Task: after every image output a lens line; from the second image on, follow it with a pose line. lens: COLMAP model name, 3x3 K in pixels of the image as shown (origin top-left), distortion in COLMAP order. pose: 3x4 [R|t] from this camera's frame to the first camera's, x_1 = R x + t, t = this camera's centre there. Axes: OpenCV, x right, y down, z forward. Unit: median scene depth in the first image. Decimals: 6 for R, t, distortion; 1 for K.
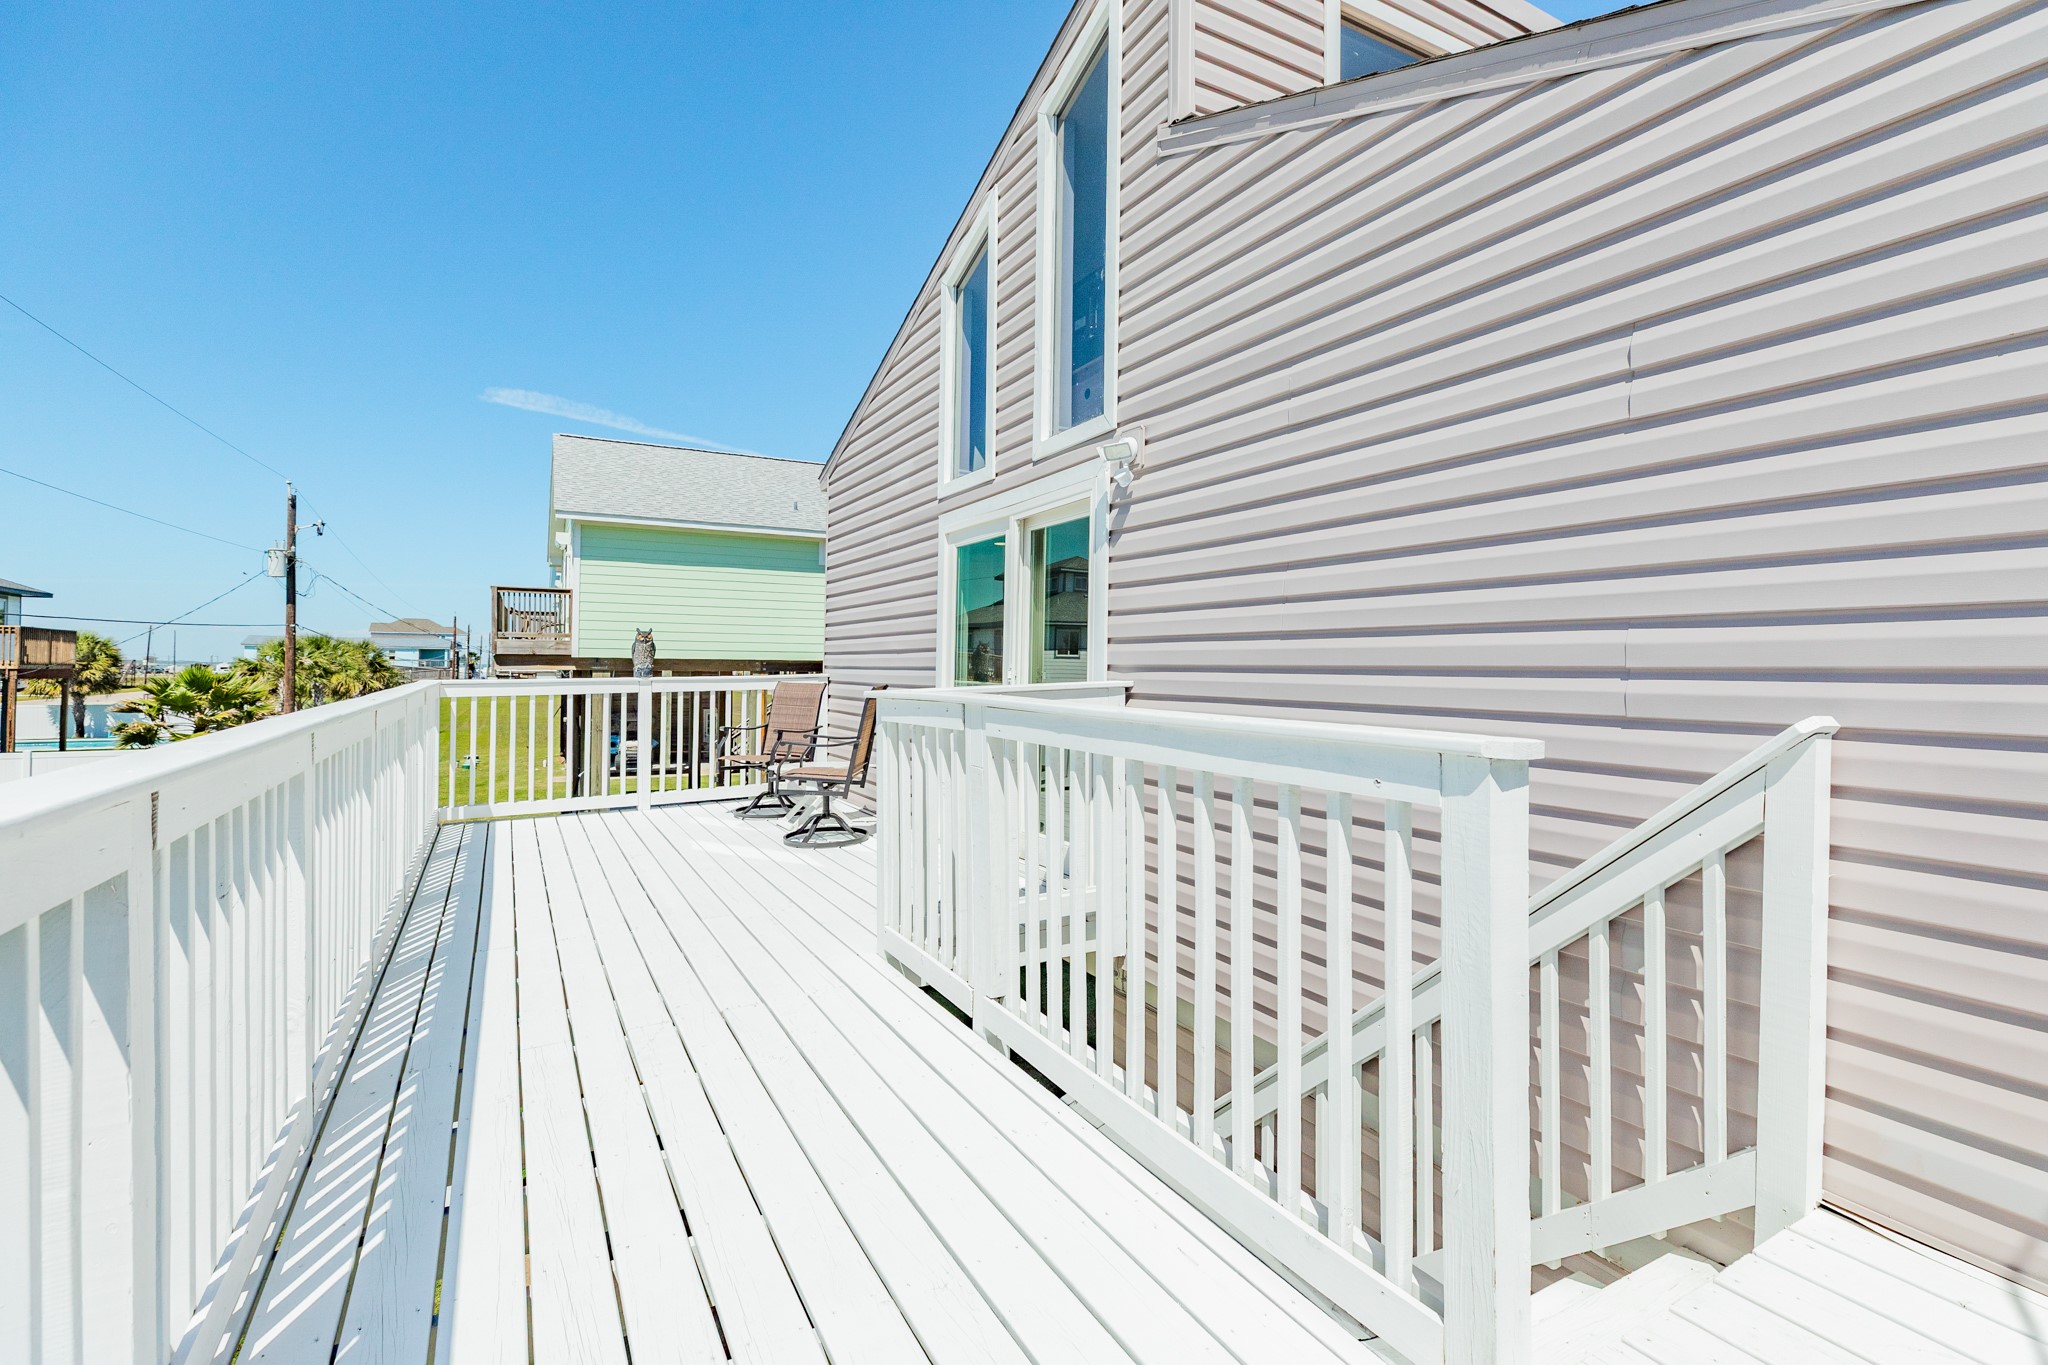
lens RADIAL K [[924.4, 0, 1013.4], [0, 924.4, 645.3], [0, 0, 1]] dist [-0.001702, 0.000637]
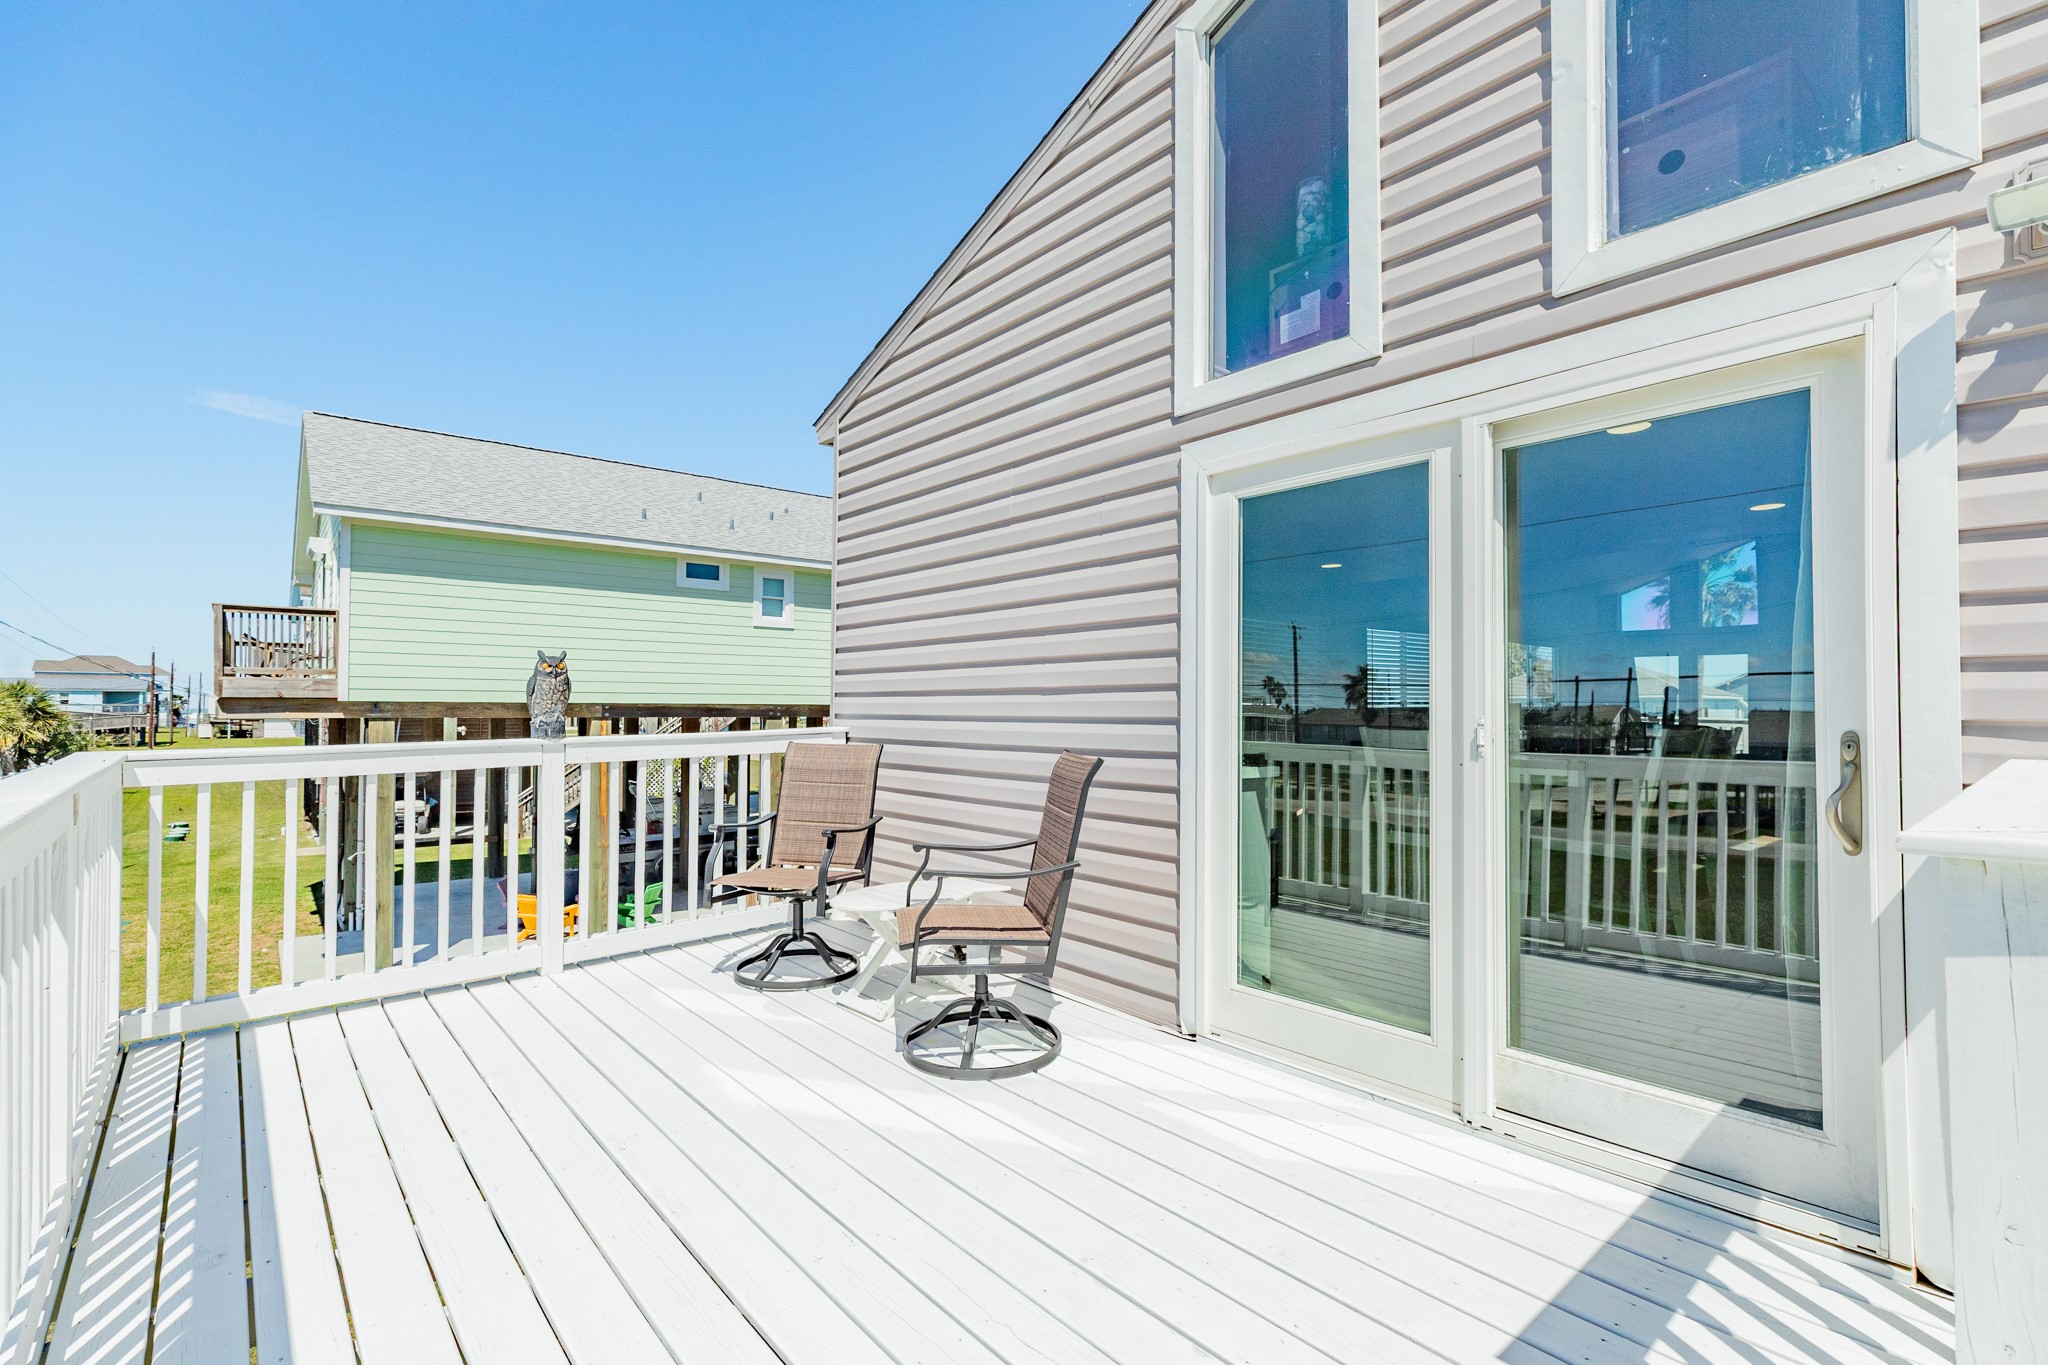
lens RADIAL K [[924.4, 0, 1012.7], [0, 924.4, 690.8], [0, 0, 1]] dist [-0.001702, 0.000637]
pose [[0.978878, -0.000476, 0.204445, -0.187466], [-0.000287, 0.999993, 0.003702, 0.003001], [-0.204445, -0.003682, 0.978871, 0.306754]]
